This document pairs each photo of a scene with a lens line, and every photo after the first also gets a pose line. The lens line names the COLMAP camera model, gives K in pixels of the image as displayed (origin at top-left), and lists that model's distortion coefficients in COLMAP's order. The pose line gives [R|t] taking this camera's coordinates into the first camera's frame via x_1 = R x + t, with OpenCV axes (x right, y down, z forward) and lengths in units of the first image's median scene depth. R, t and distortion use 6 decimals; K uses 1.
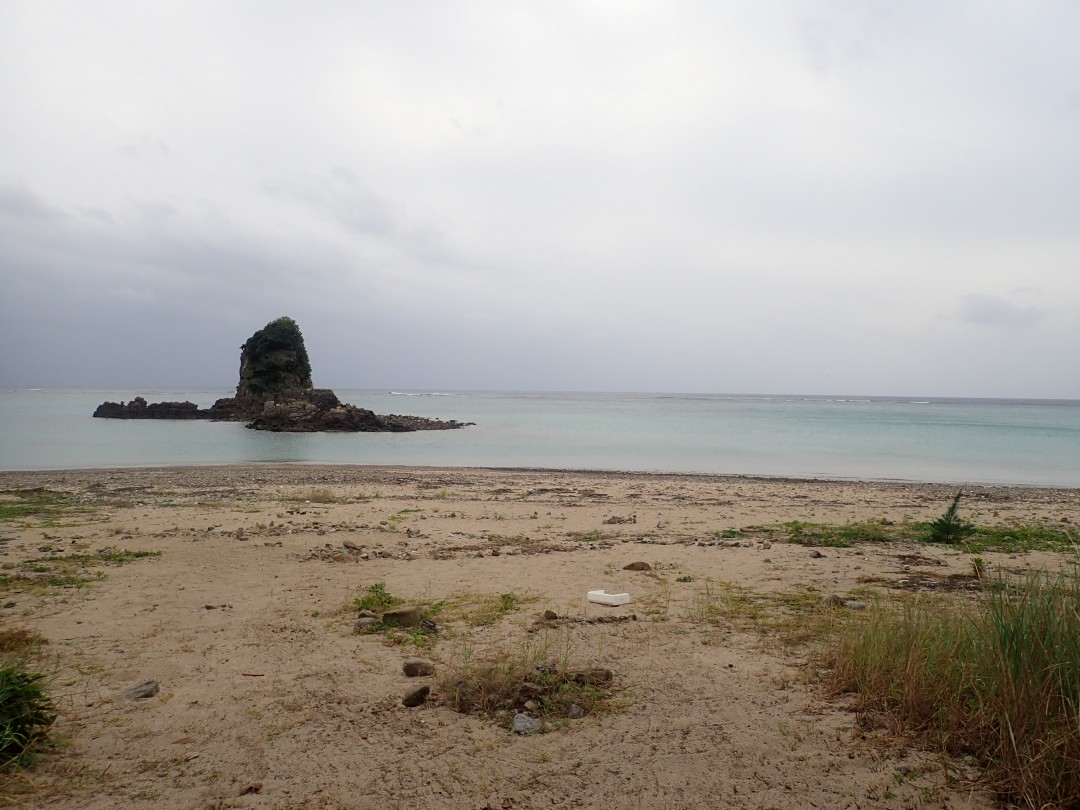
lens RADIAL K [[803.5, 0, 539.0], [0, 803.5, 407.7], [0, 0, 1]] dist [0.010072, -0.004265]
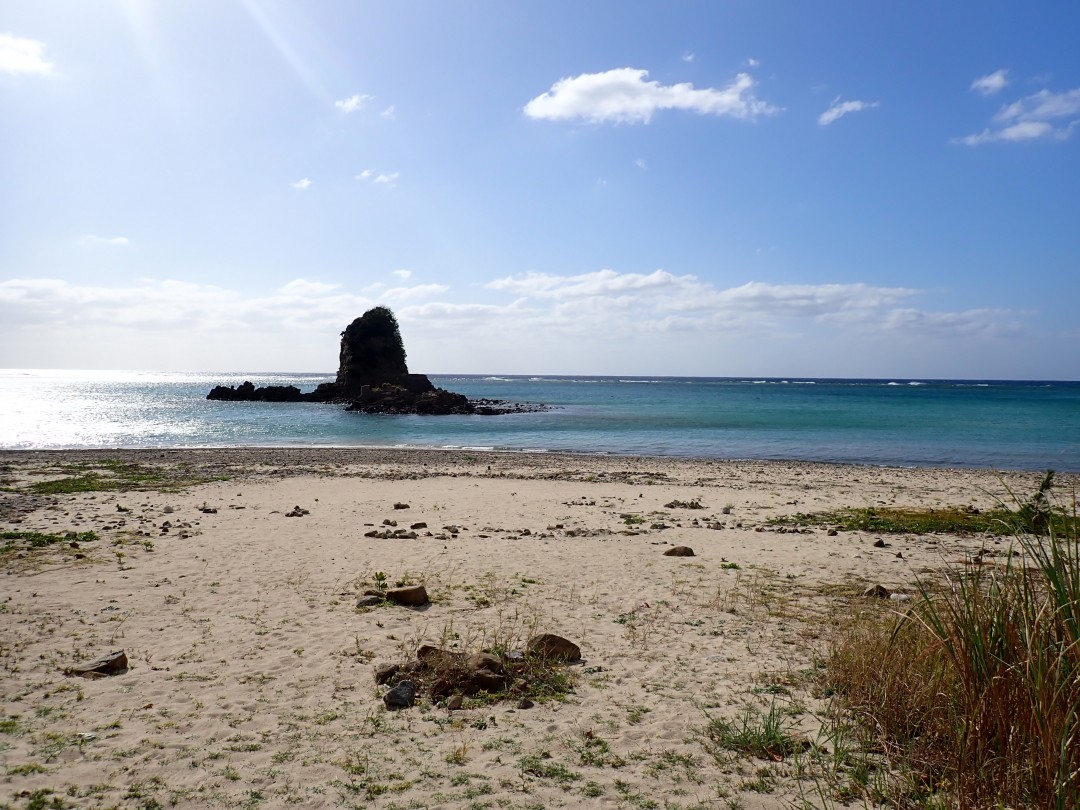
lens RADIAL K [[798.7, 0, 542.1], [0, 798.7, 404.2], [0, 0, 1]] dist [-0.002382, -0.007456]
pose [[0.993340, 0.002950, -0.115181, 0.031446], [-0.001345, 0.999901, 0.014011, 0.004946], [0.115211, -0.013763, 0.993246, 0.020886]]
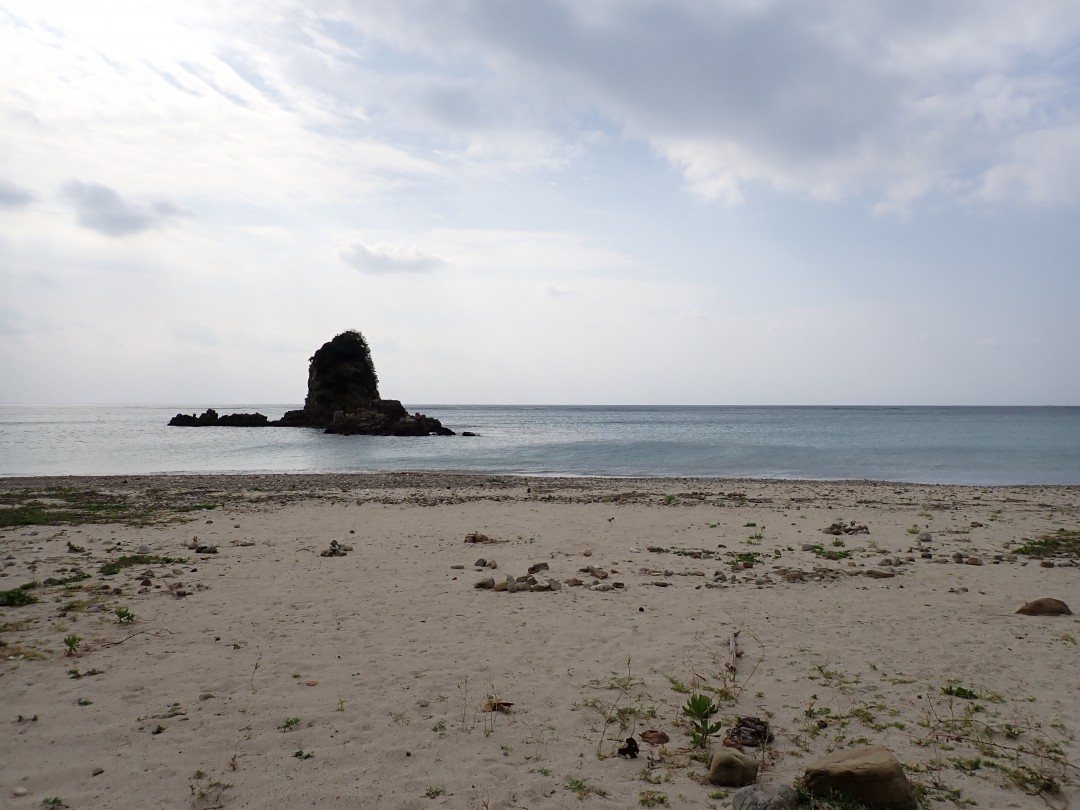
lens RADIAL K [[789.6, 0, 542.1], [0, 789.6, 405.6], [0, 0, 1]] dist [-0.005542, -0.009199]
pose [[0.997877, -0.008581, -0.064561, -0.087988], [0.007156, 0.999727, -0.022258, 0.030231], [0.064734, 0.021749, 0.997666, 0.193868]]
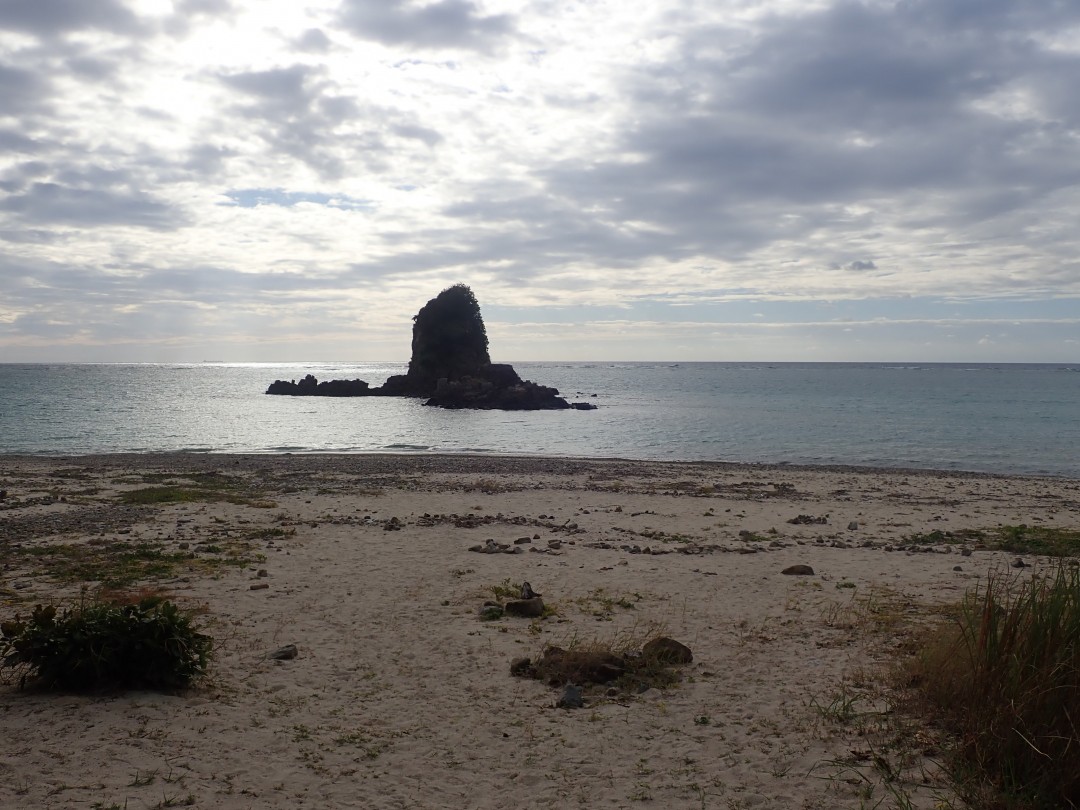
lens RADIAL K [[961.6, 0, 539.8], [0, 961.6, 404.3], [0, 0, 1]] dist [-0.041341, -0.014423]
pose [[0.974191, -0.001108, -0.225721, 0.037537], [0.006155, 0.999747, 0.021655, -0.006695], [0.225640, -0.022486, 0.973951, -0.052405]]
